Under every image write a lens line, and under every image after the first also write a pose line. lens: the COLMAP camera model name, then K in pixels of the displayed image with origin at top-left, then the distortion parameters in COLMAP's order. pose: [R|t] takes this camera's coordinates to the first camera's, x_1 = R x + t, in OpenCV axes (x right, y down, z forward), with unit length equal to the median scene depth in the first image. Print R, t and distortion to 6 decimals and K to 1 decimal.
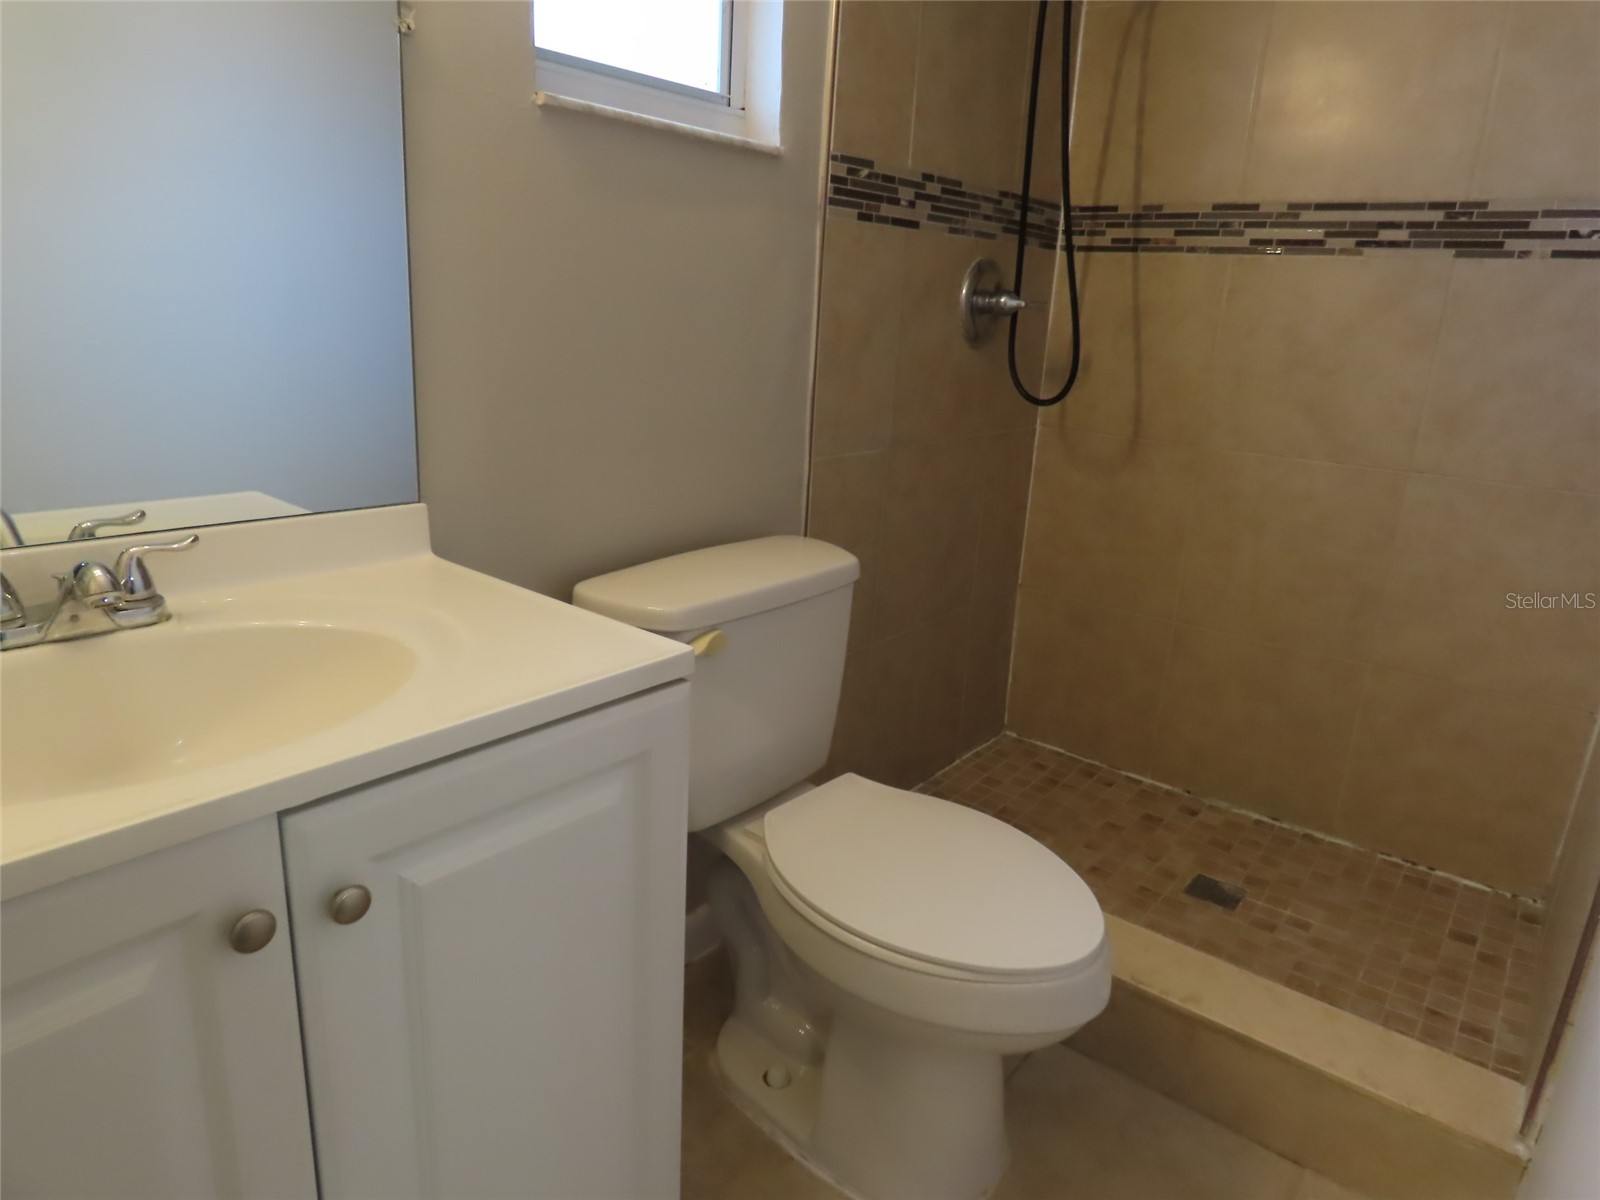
lens RADIAL K [[1025.5, 0, 796.4], [0, 1025.5, 600.5], [0, 0, 1]] dist [0.002639, -0.008700]
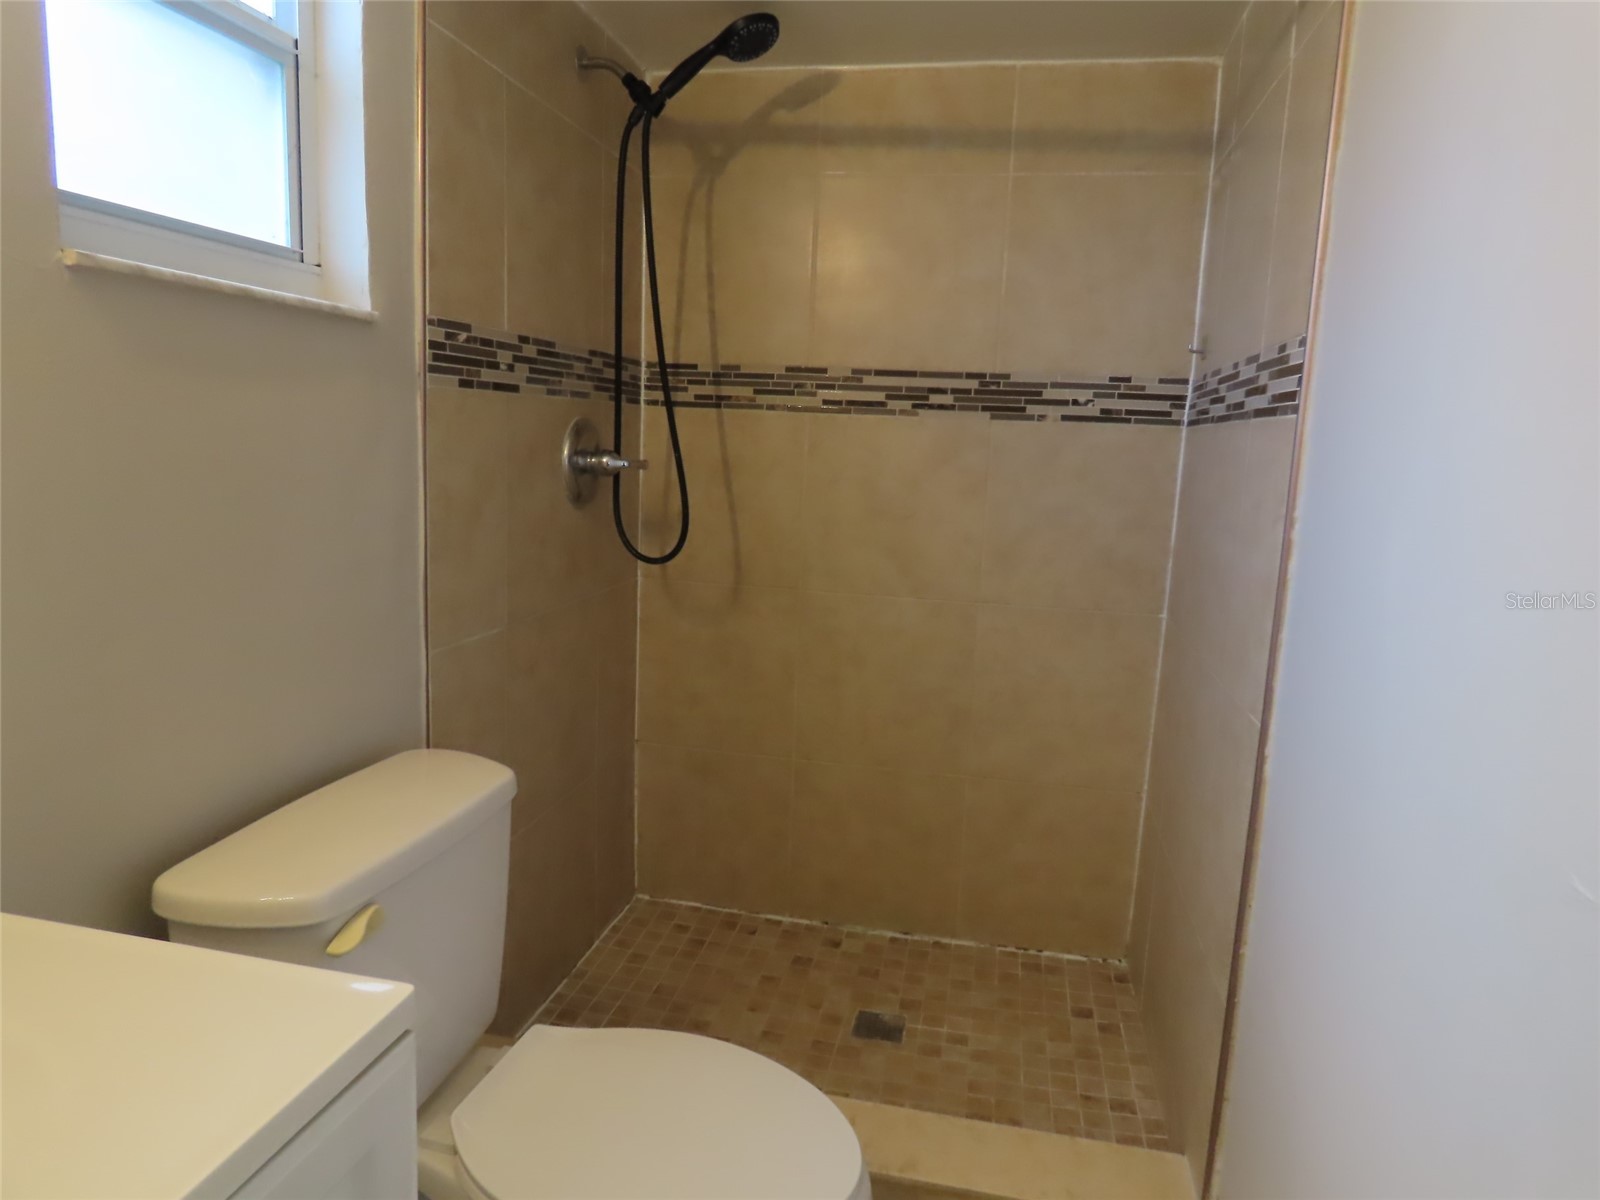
lens RADIAL K [[1025.5, 0, 796.4], [0, 1025.5, 600.5], [0, 0, 1]] dist [0.002639, -0.008700]
pose [[0.891828, -0.084778, 0.444359, -0.082301], [0.128757, 0.989225, -0.069684, -0.074478], [-0.433664, 0.119361, 0.893134, 0.077136]]
